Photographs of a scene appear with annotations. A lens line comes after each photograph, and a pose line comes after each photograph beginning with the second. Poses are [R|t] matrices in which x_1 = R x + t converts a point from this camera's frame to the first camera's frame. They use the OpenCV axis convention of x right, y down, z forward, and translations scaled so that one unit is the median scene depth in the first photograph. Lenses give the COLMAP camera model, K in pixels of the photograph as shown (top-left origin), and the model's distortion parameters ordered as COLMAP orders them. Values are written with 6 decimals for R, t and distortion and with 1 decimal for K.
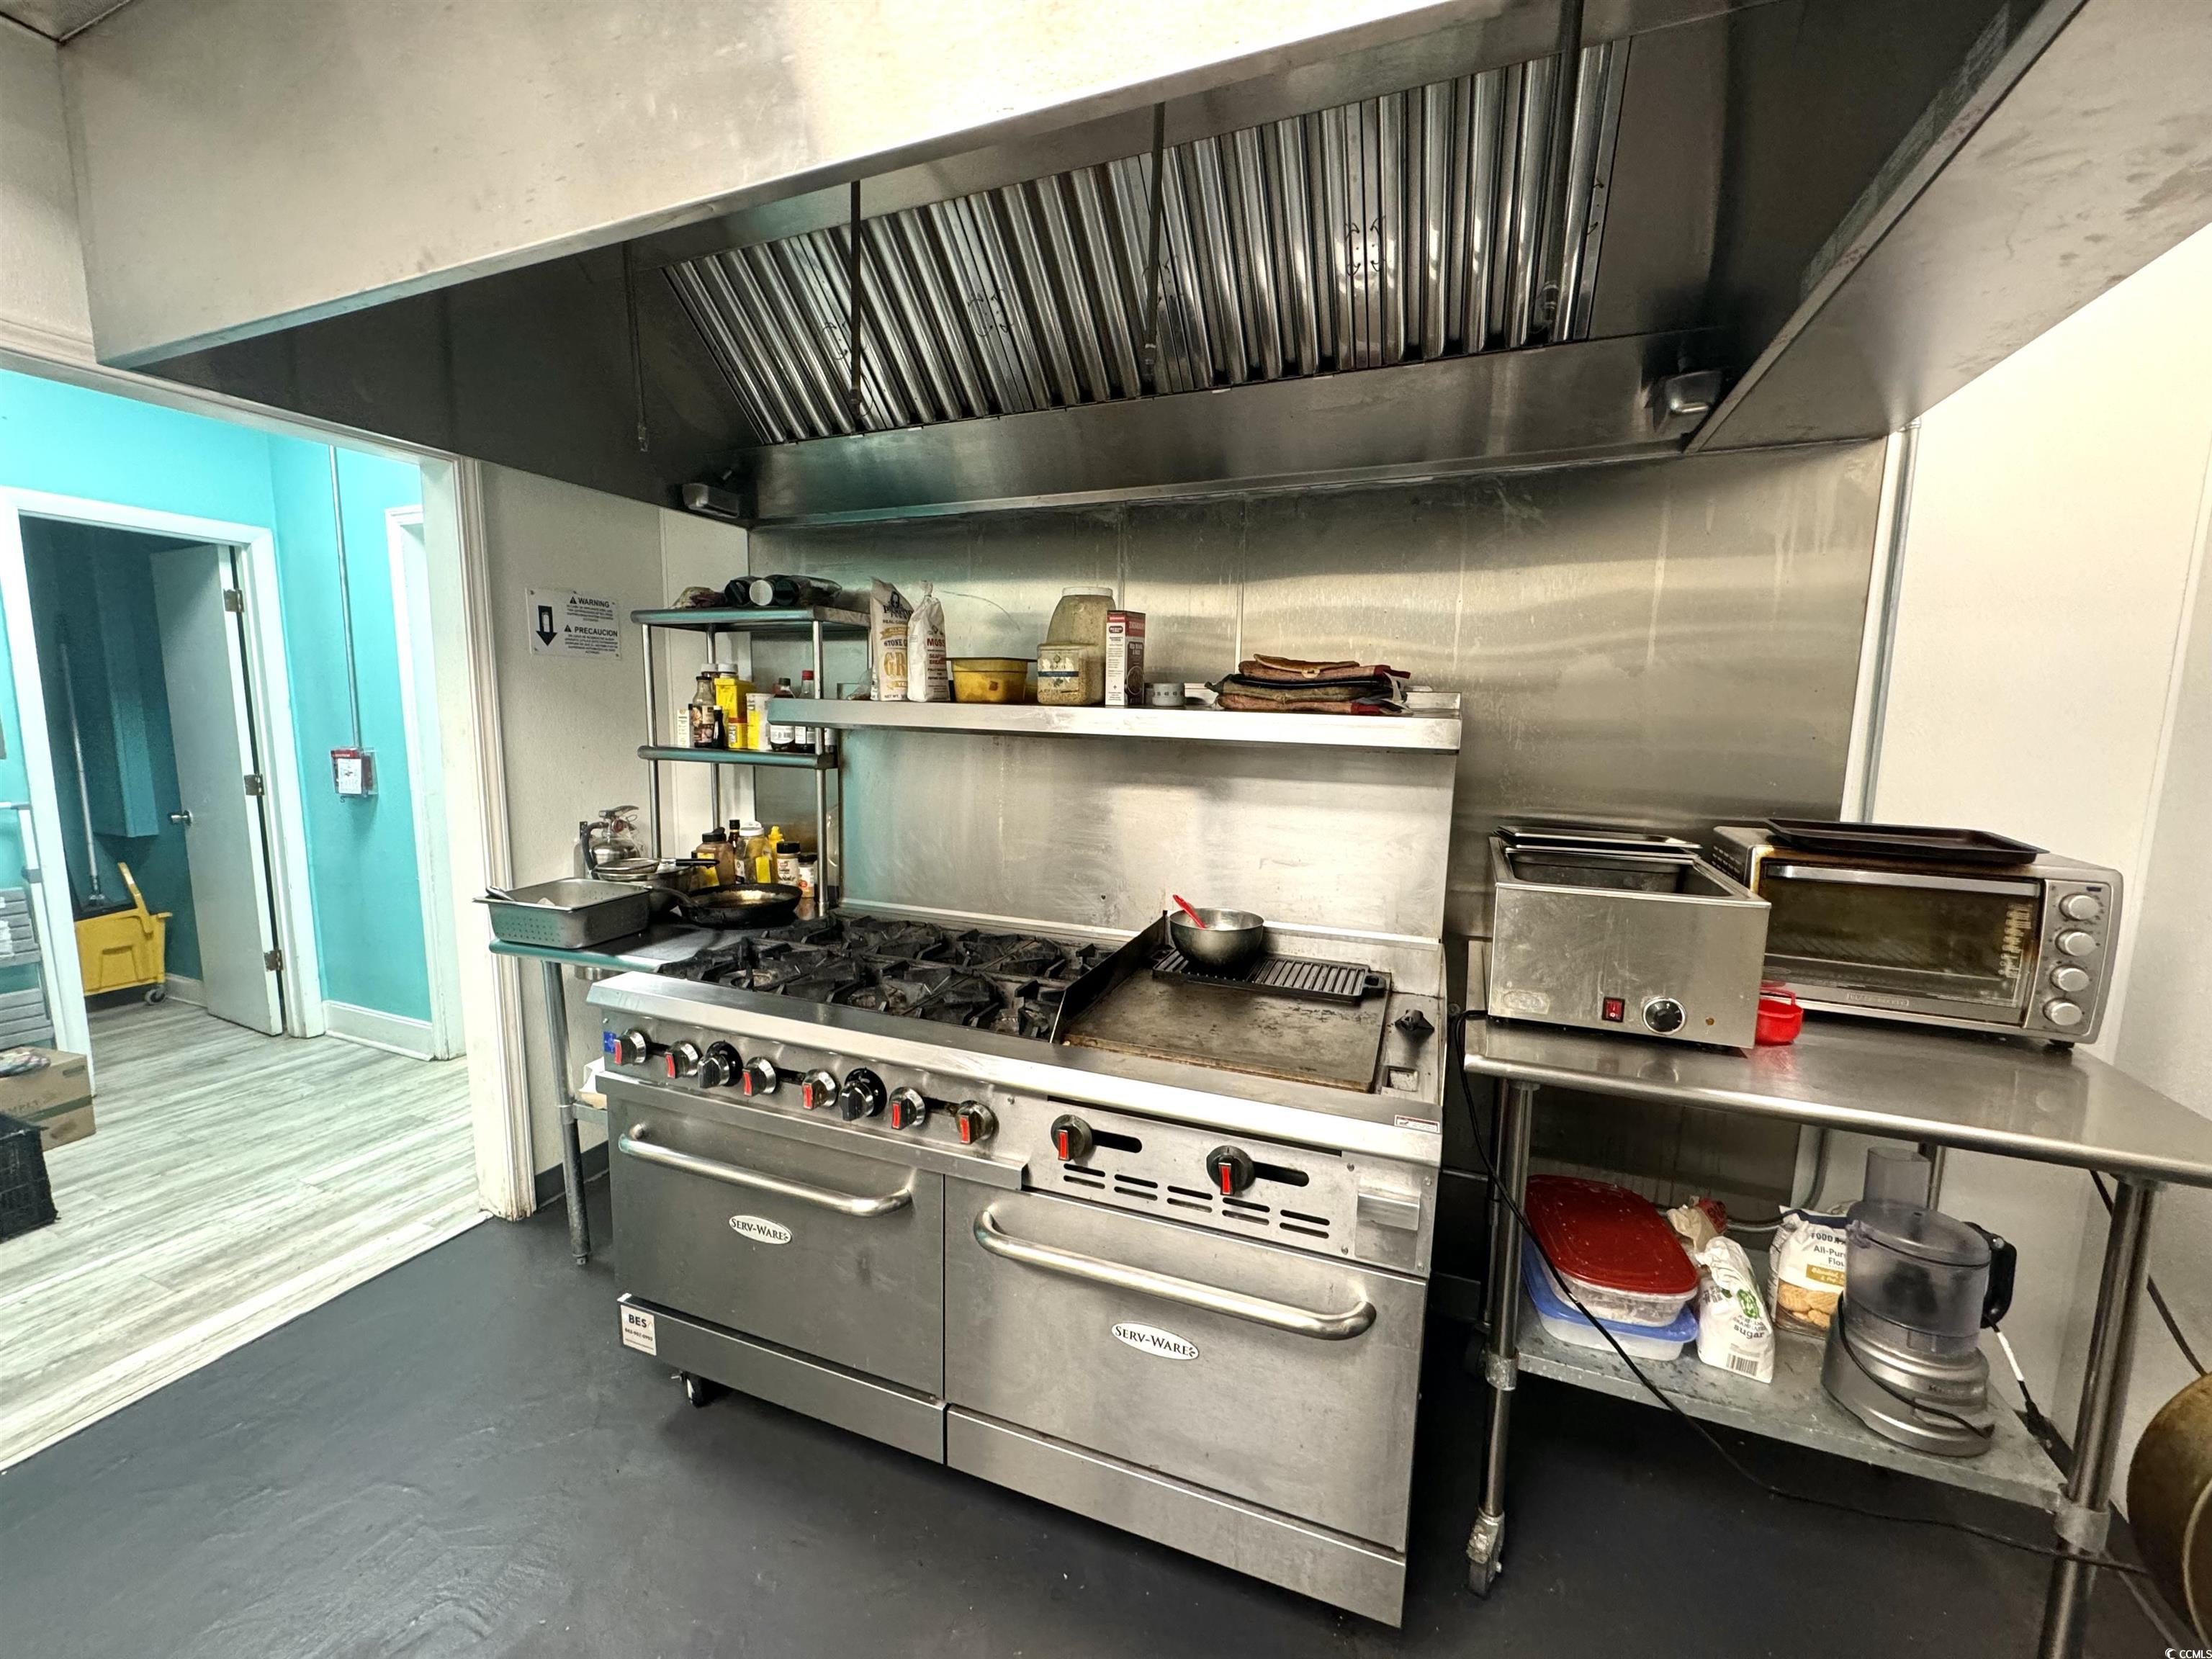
lens RADIAL K [[882.5, 0, 1110.1], [0, 882.5, 820.9], [0, 0, 1]] dist [-0.003398, 0.000960]
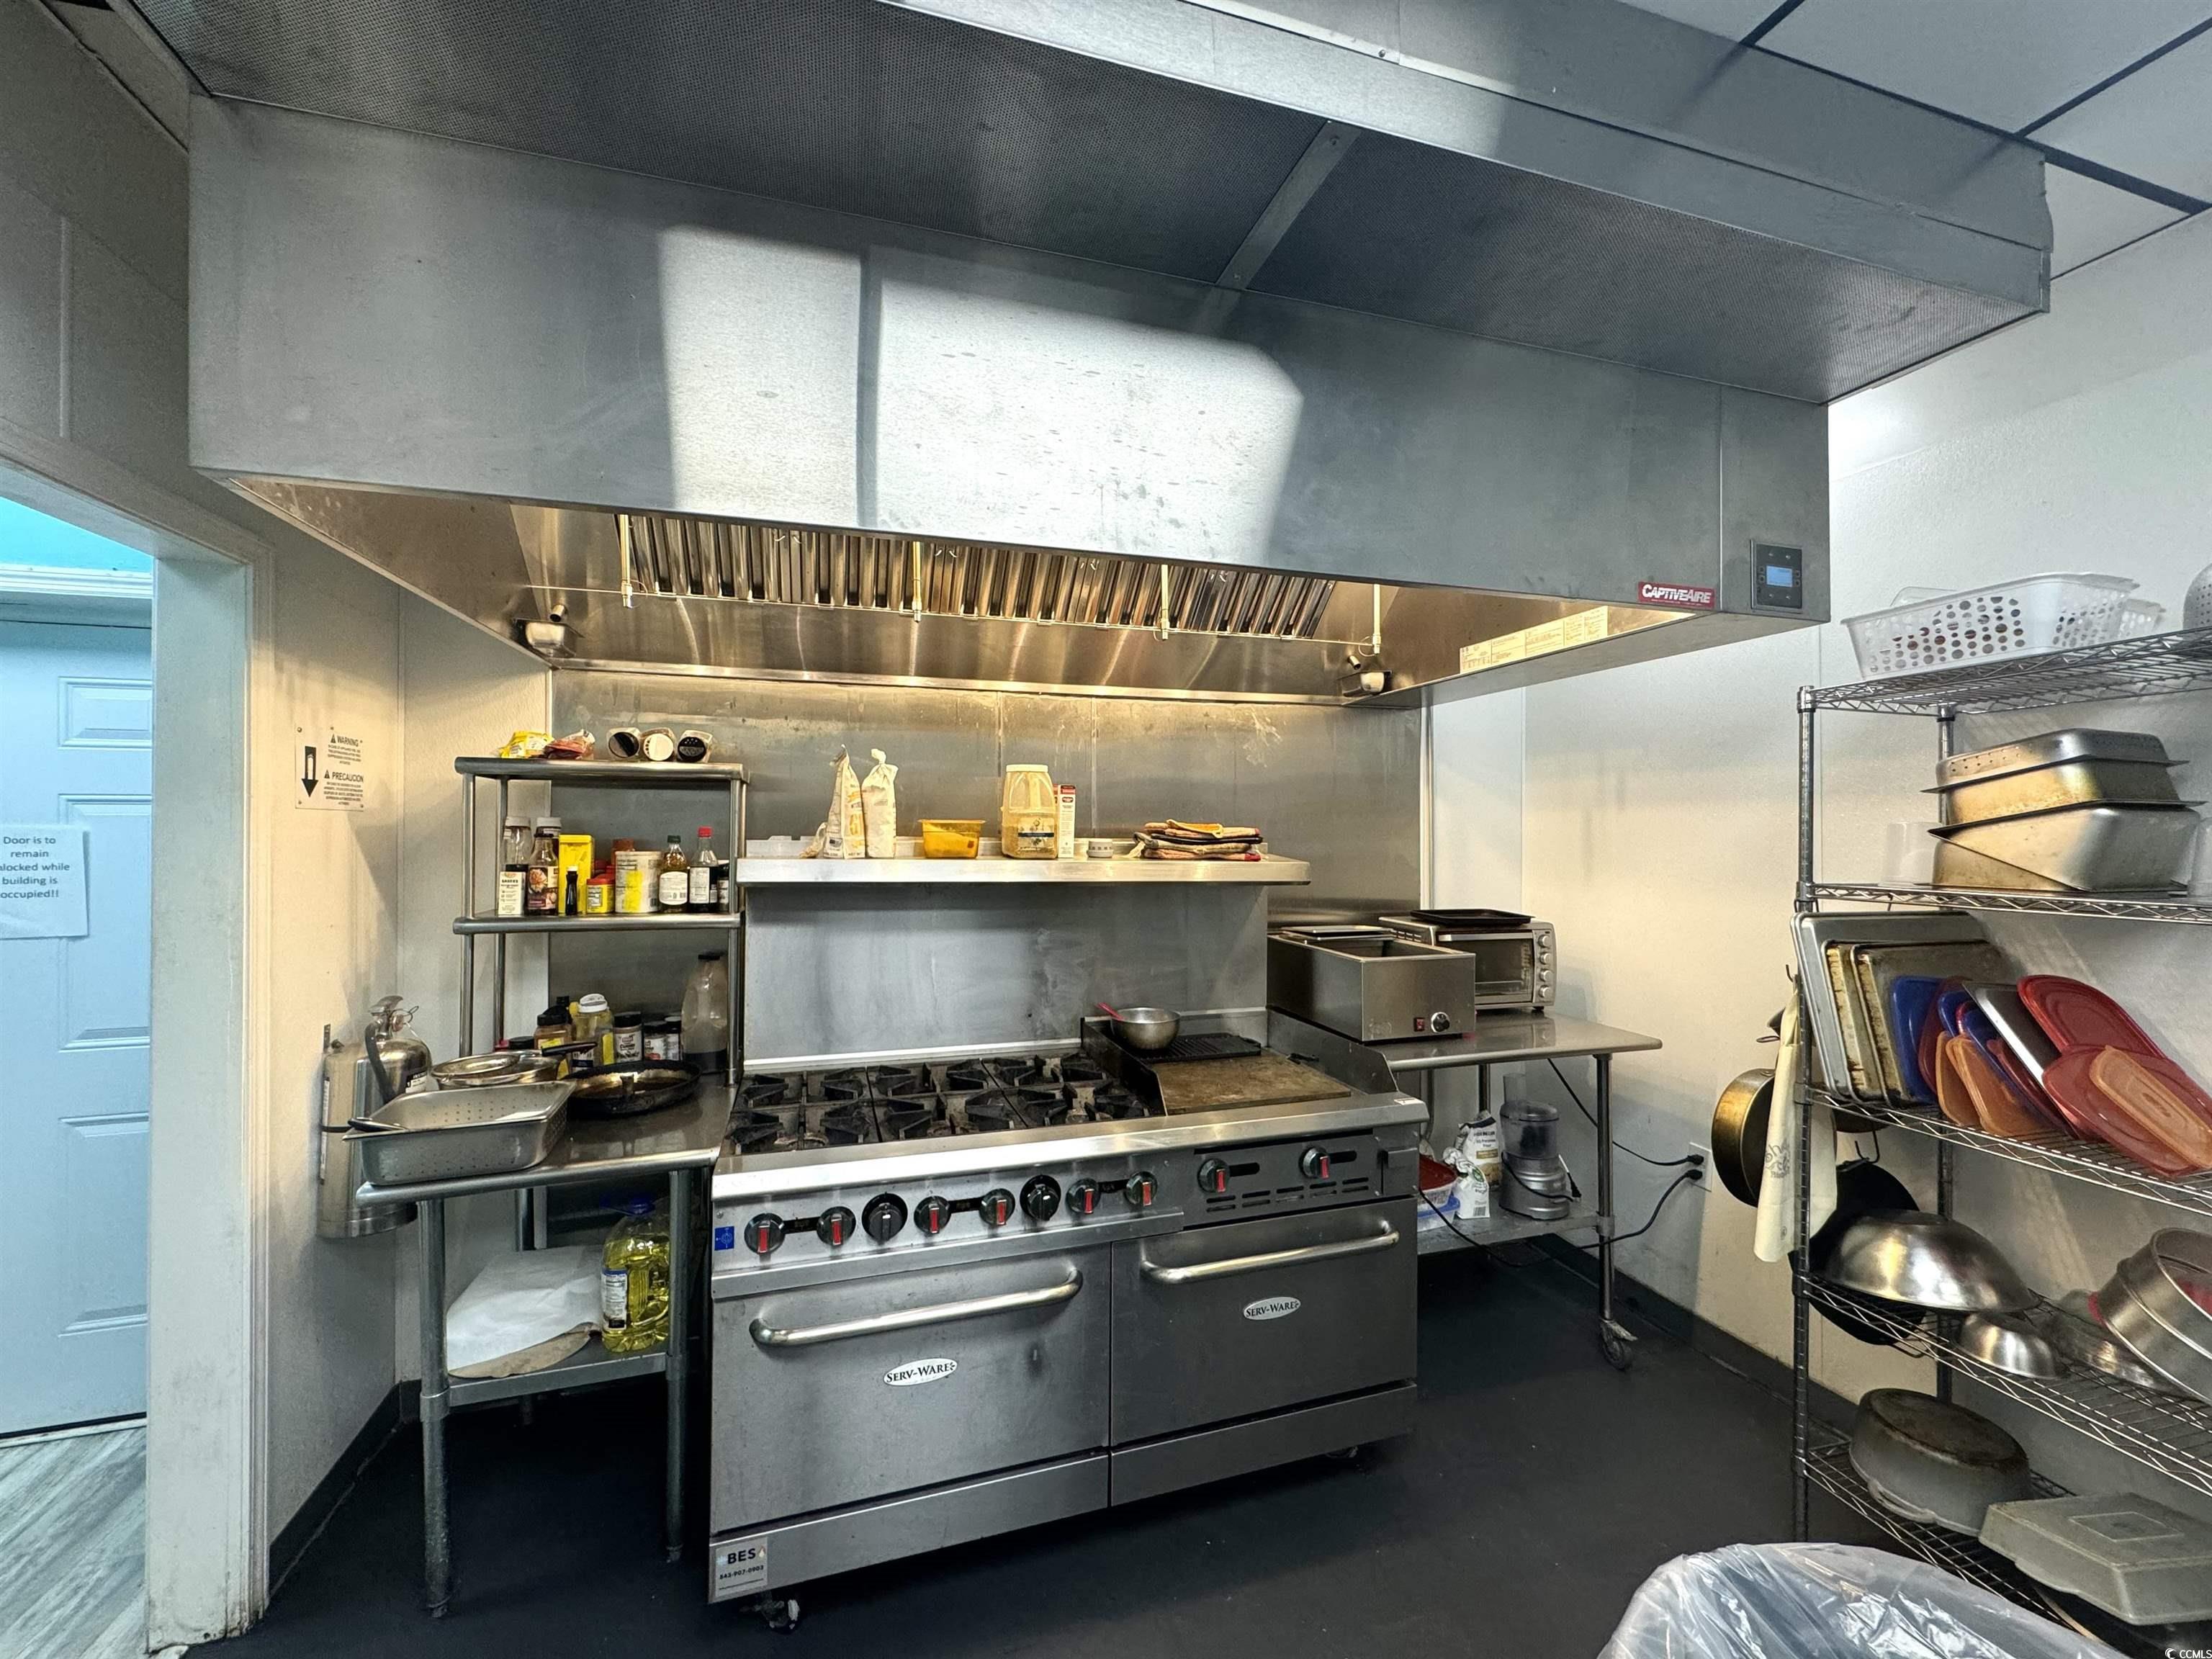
lens RADIAL K [[882.5, 0, 1107.1], [0, 882.5, 831.6], [0, 0, 1]] dist [-0.003398, 0.000960]
pose [[0.778611, -0.013812, 0.627355, -0.955895], [0.089063, 0.992069, -0.088694, -0.064602], [-0.621155, 0.124932, 0.773666, -0.028976]]
